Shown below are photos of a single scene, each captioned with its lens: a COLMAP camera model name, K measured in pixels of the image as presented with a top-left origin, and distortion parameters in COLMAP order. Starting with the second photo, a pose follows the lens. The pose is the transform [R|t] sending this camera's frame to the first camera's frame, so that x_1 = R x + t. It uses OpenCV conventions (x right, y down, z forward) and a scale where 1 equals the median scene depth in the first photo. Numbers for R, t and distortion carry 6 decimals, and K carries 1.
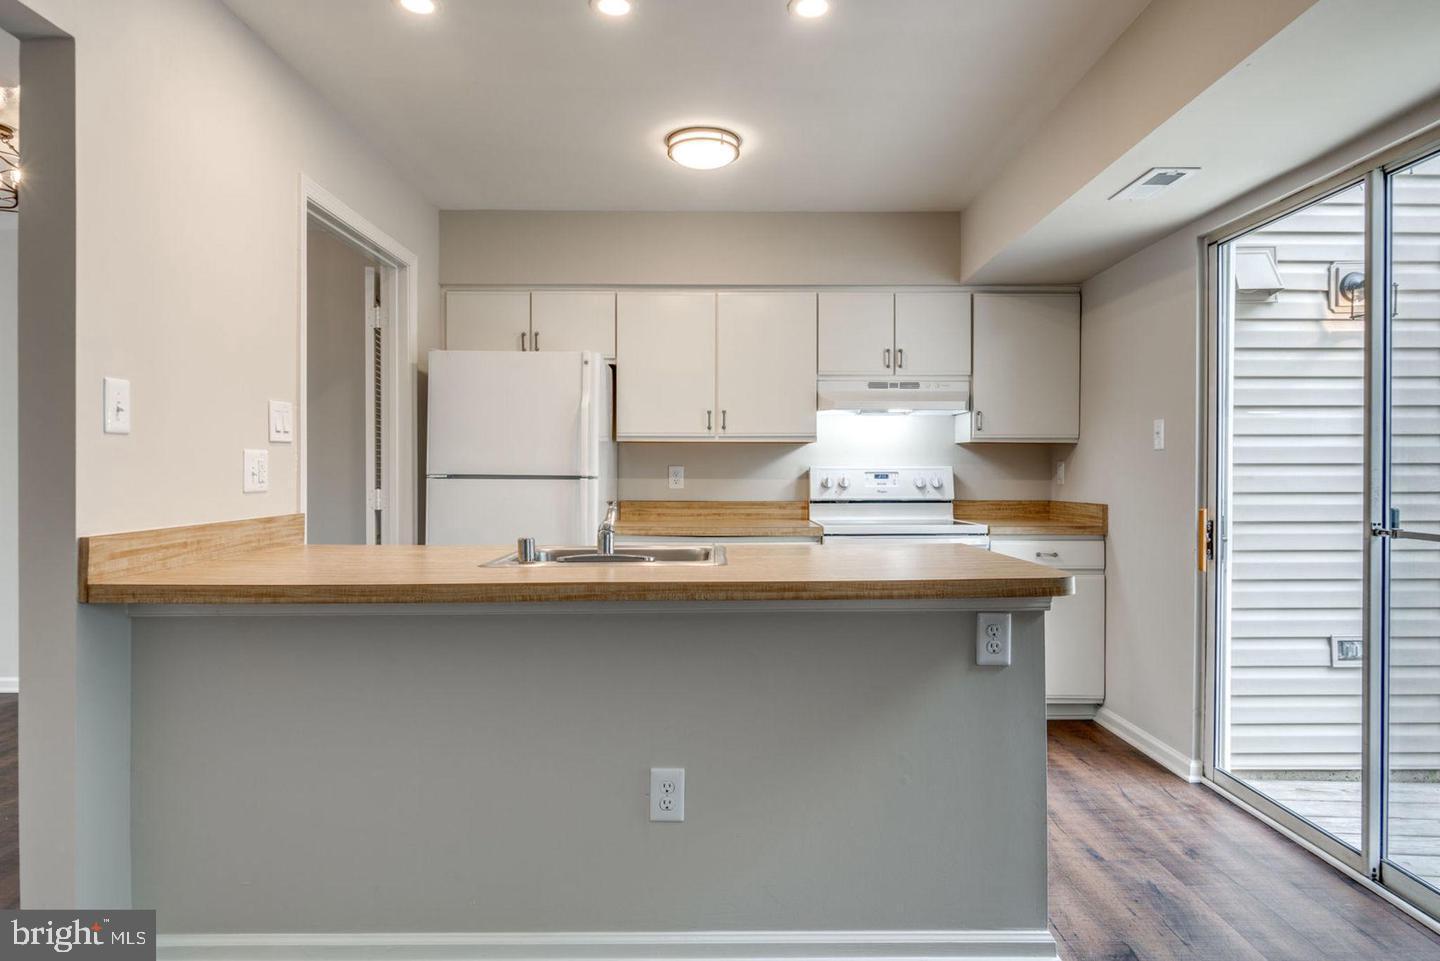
lens RADIAL K [[826.4, 0, 725.4], [0, 826.4, 478.9], [0, 0, 1]] dist [-0.009044, 0.007575]
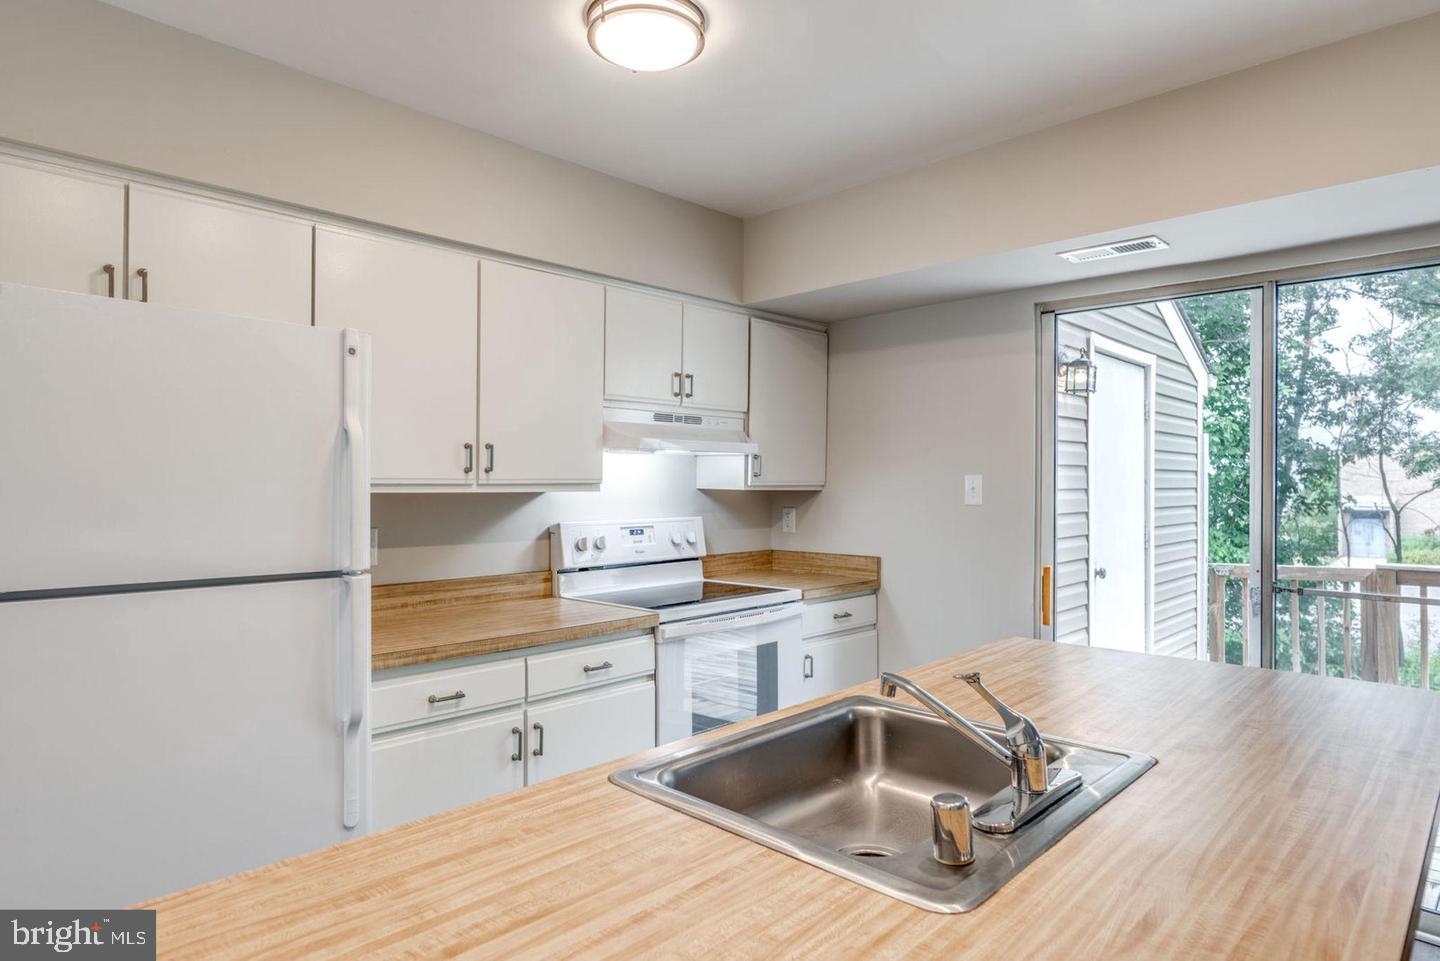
lens RADIAL K [[826.4, 0, 726.5], [0, 826.4, 485.9], [0, 0, 1]] dist [-0.009044, 0.007575]
pose [[0.700445, -0.002436, 0.713702, -0.330214], [0.005168, 0.999985, -0.001658, -0.047999], [-0.713687, 0.004849, 0.700448, 0.416741]]
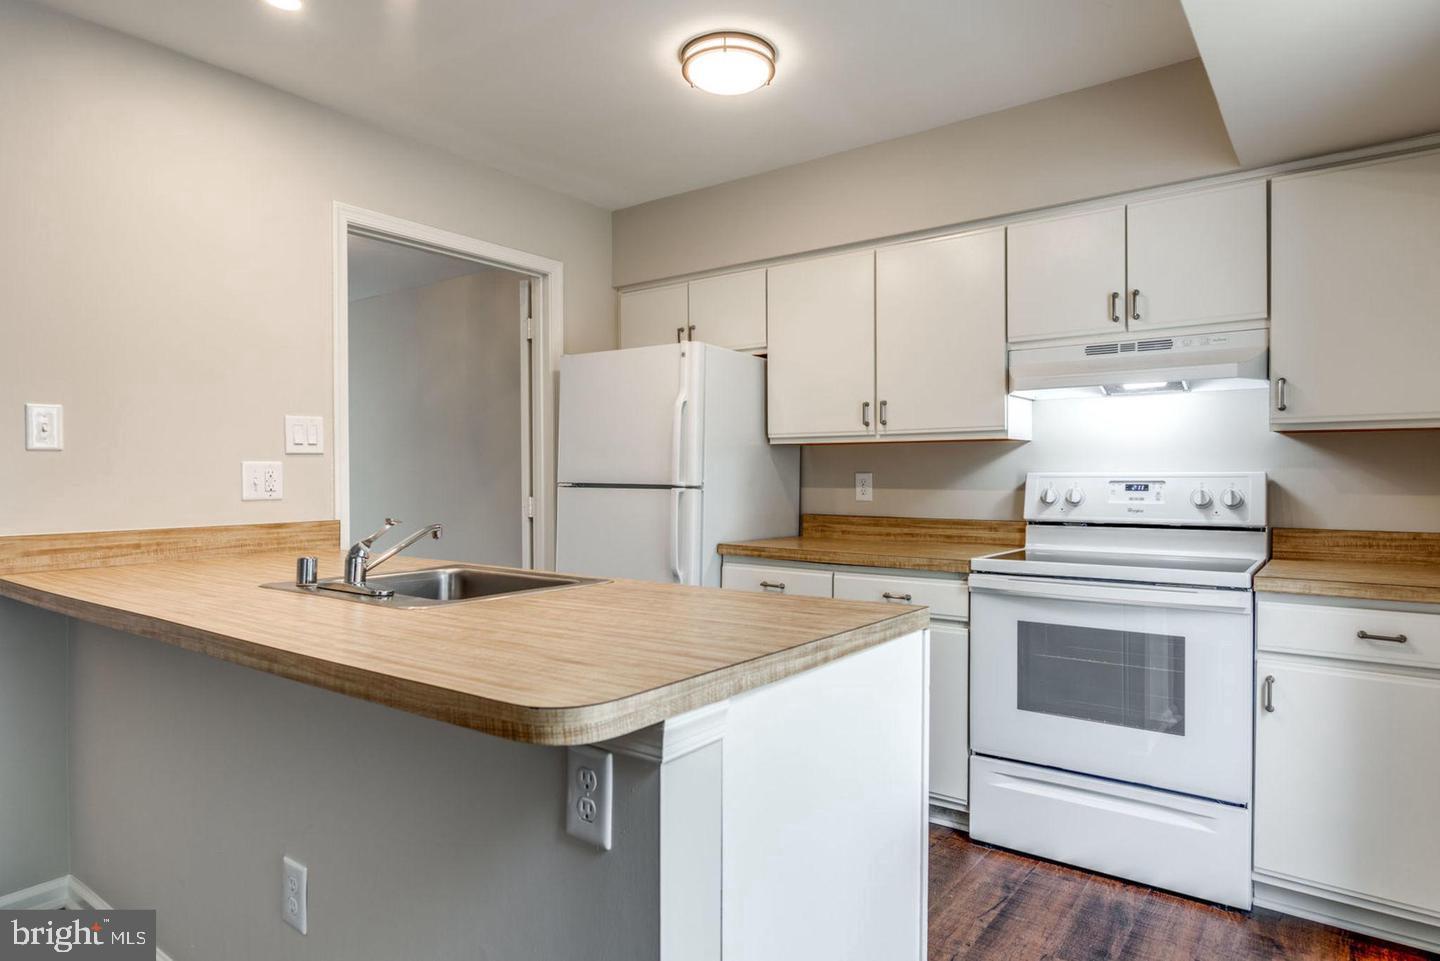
lens RADIAL K [[826.4, 0, 724.4], [0, 826.4, 488.2], [0, 0, 1]] dist [-0.009044, 0.007575]
pose [[0.797579, 0.007938, -0.603162, 0.344804], [-0.004425, 0.999963, 0.007309, -0.006188], [0.603198, -0.003161, 0.797585, 0.294537]]
